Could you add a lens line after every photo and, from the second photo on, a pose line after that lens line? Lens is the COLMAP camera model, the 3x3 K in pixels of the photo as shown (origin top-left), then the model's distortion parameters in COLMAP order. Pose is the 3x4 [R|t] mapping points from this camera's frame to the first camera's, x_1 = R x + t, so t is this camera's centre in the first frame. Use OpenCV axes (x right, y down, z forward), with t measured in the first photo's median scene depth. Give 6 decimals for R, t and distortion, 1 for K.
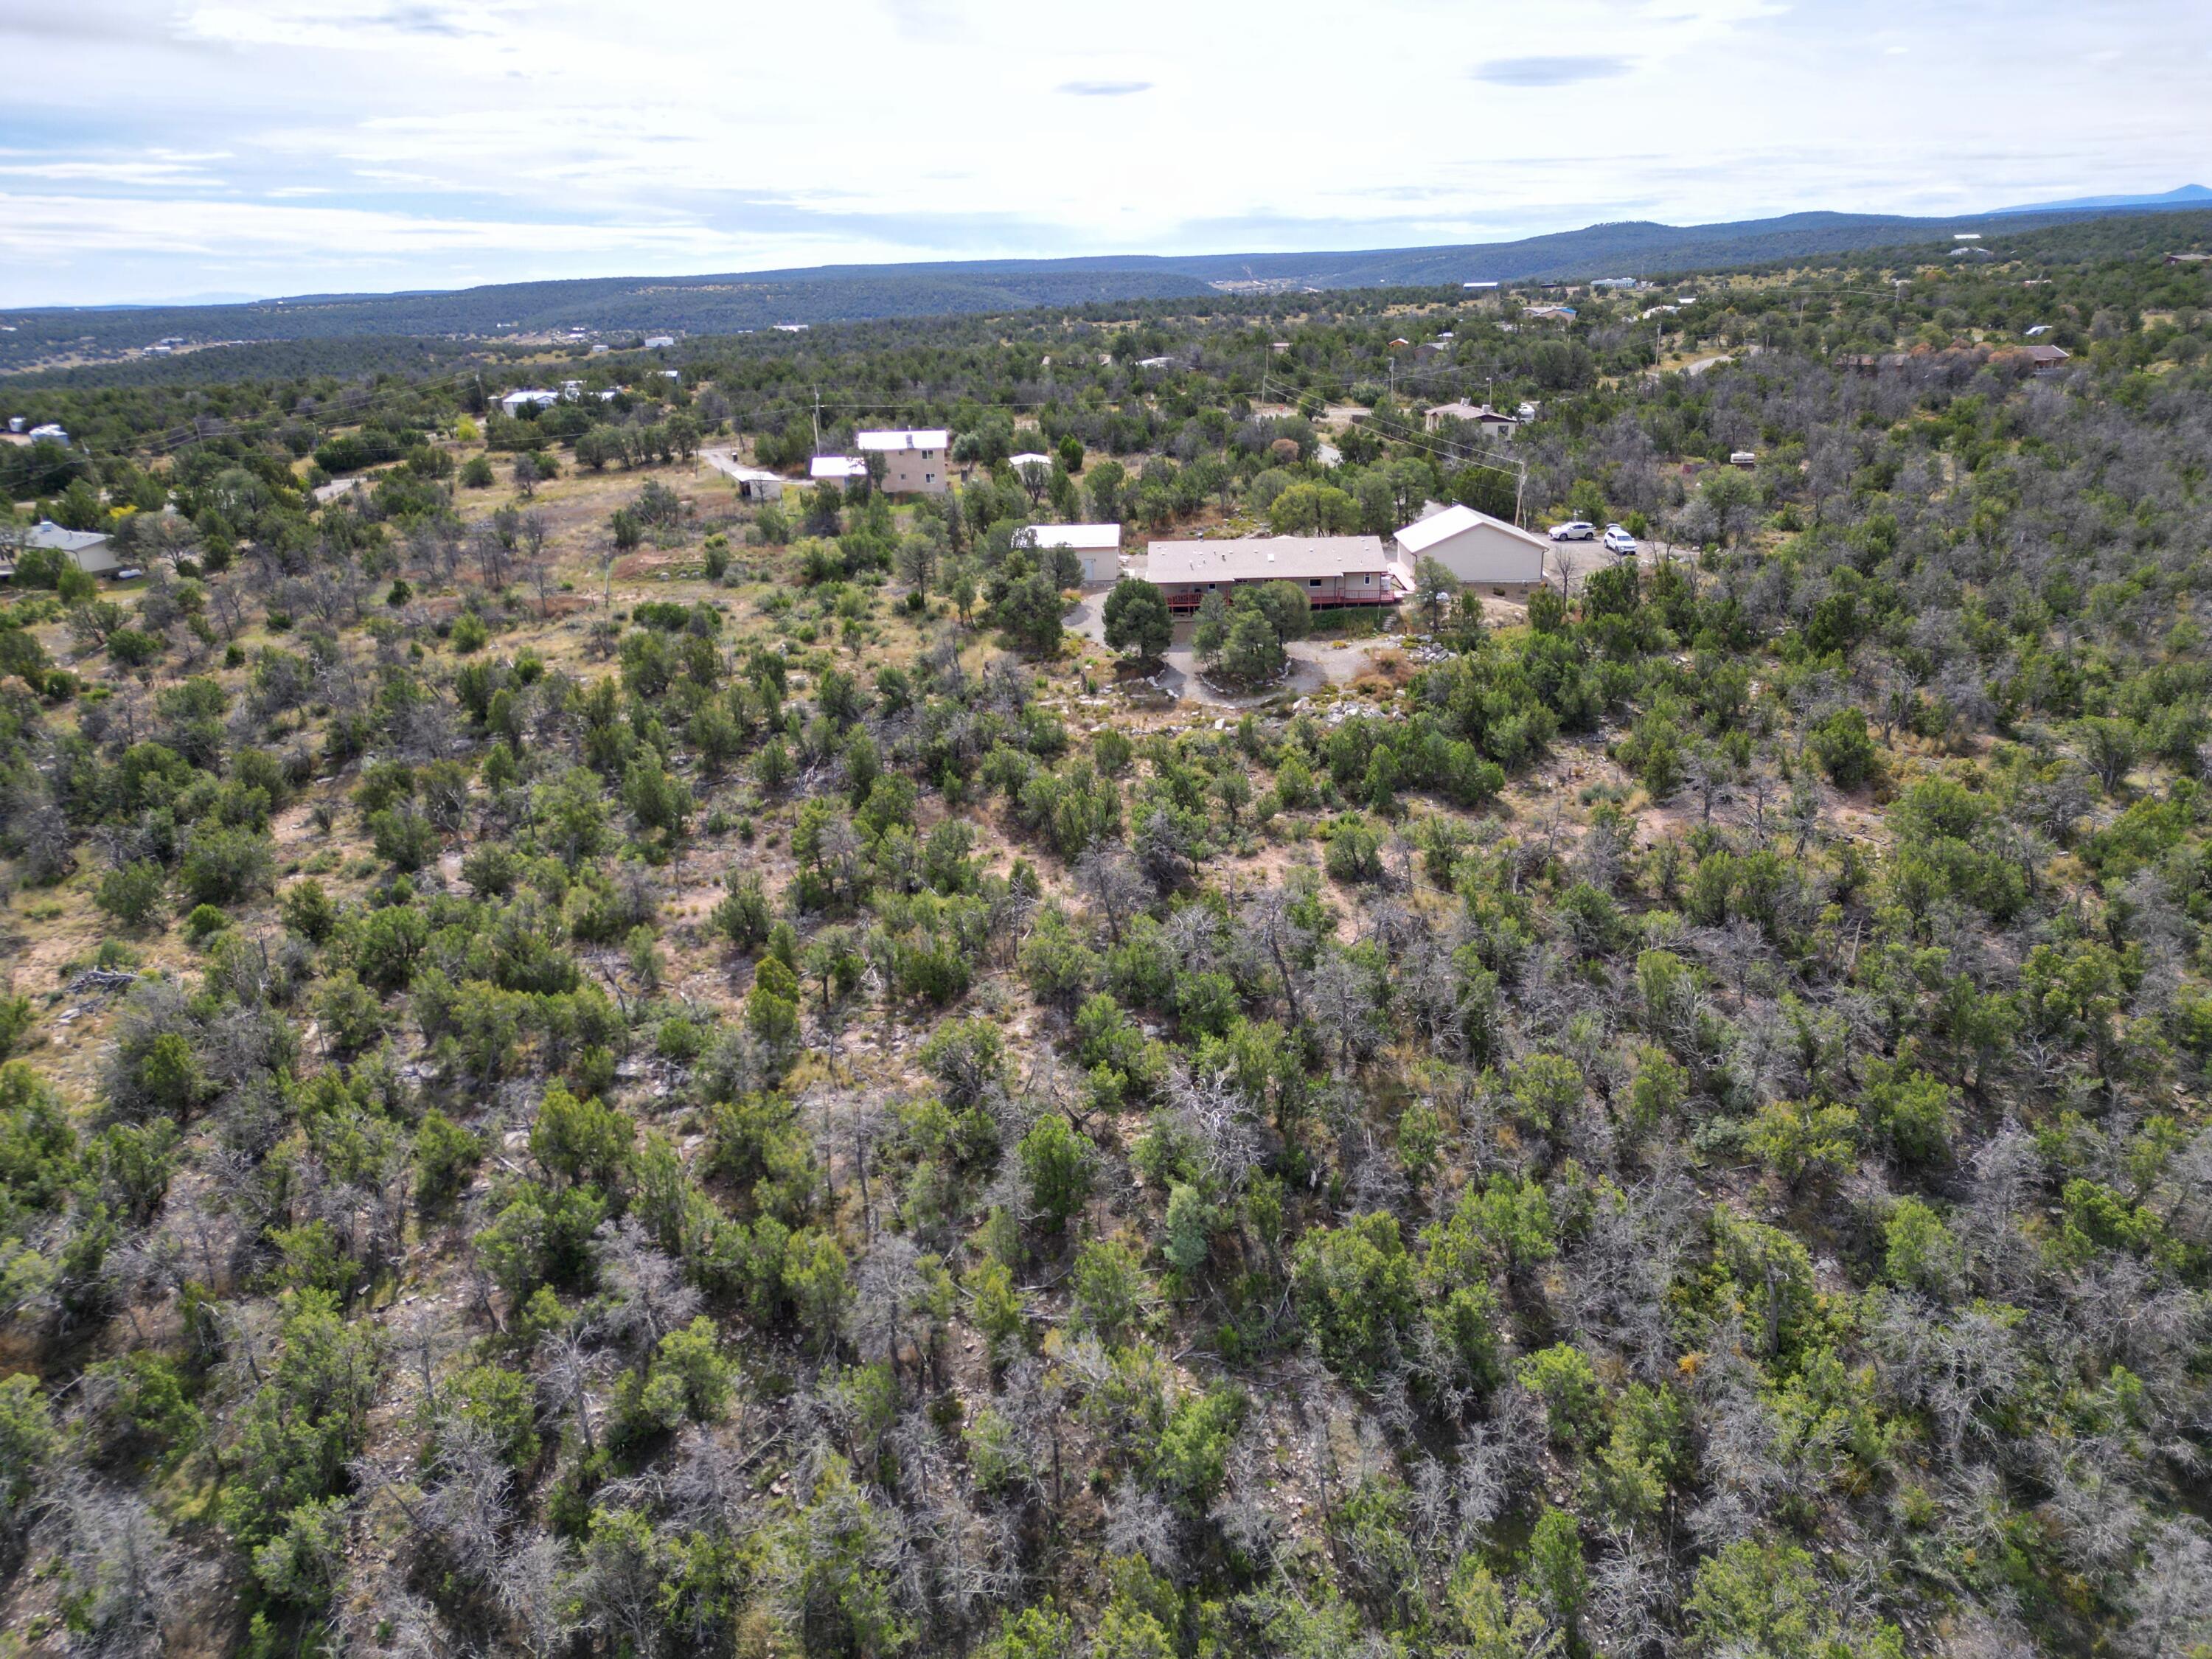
lens RADIAL K [[1553.6, 0, 1117.2], [0, 1553.6, 838.1], [0, 0, 1]] dist [0.086285, -0.084483]
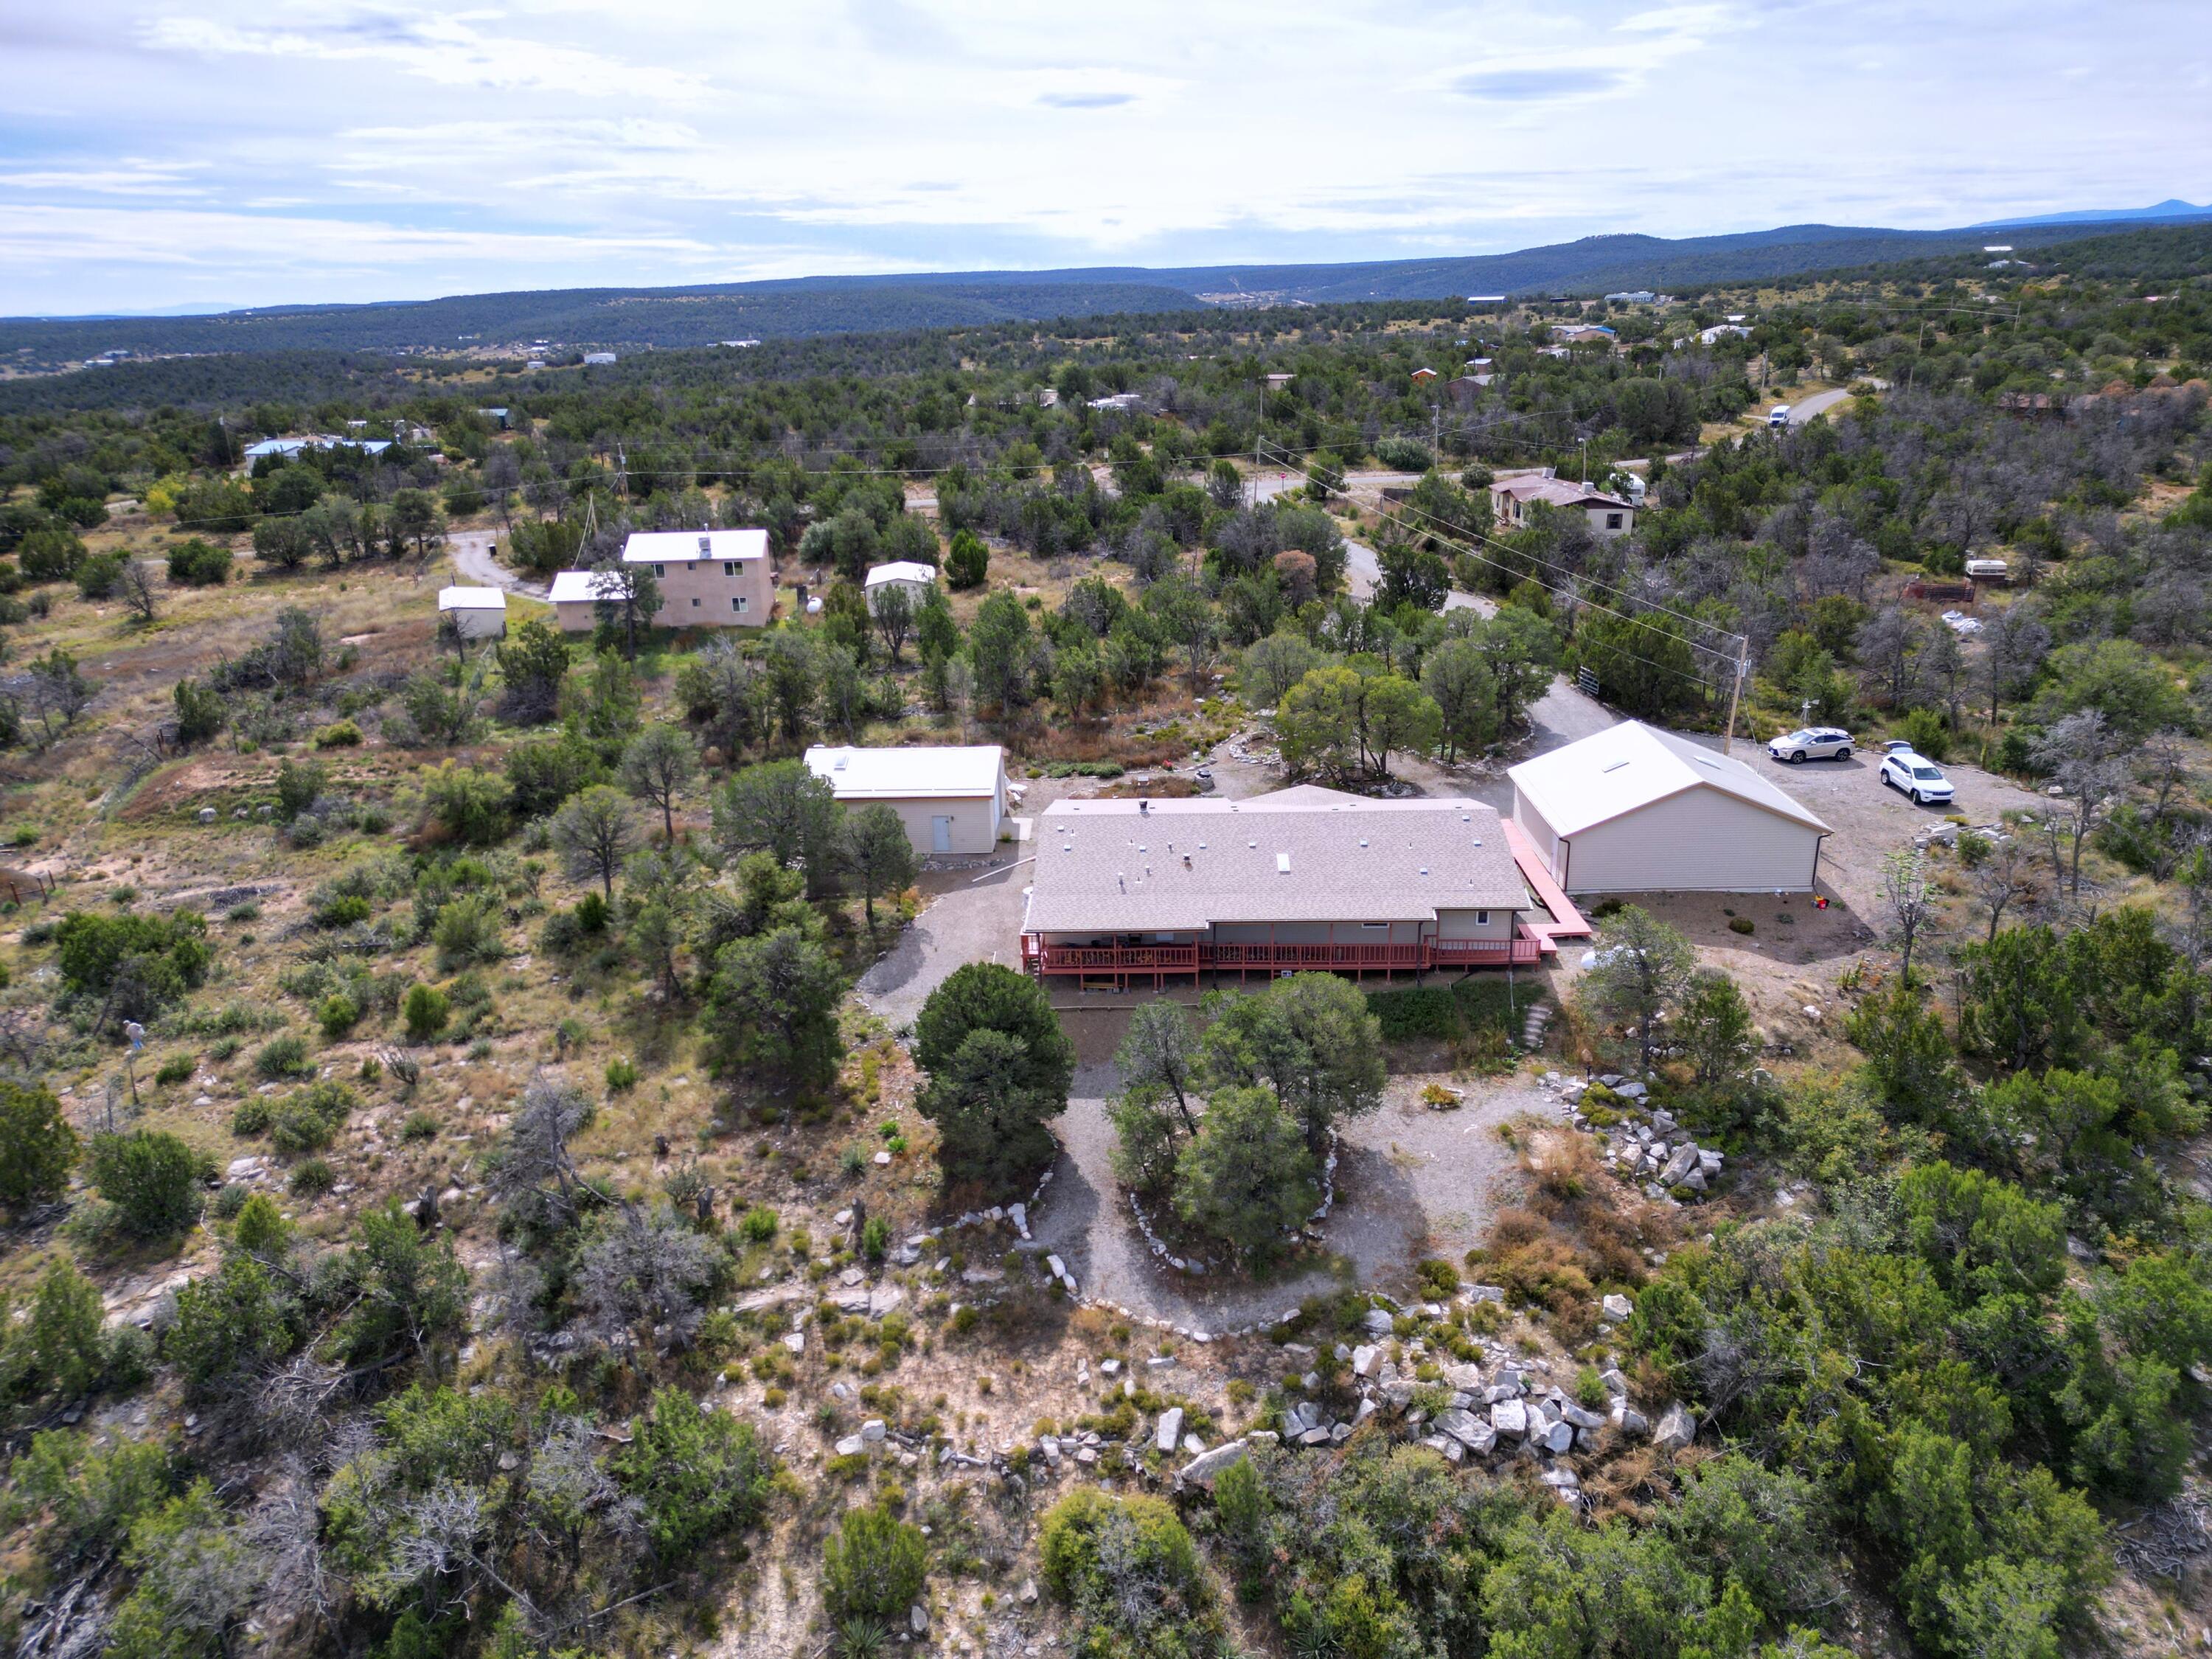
lens RADIAL K [[1553.6, 0, 1117.2], [0, 1553.6, 838.1], [0, 0, 1]] dist [0.086285, -0.084483]
pose [[0.999970, -0.000821, 0.007651, 0.020224], [0.000872, 0.999978, -0.006640, -0.088943], [-0.007645, 0.006647, 0.999949, 0.244724]]
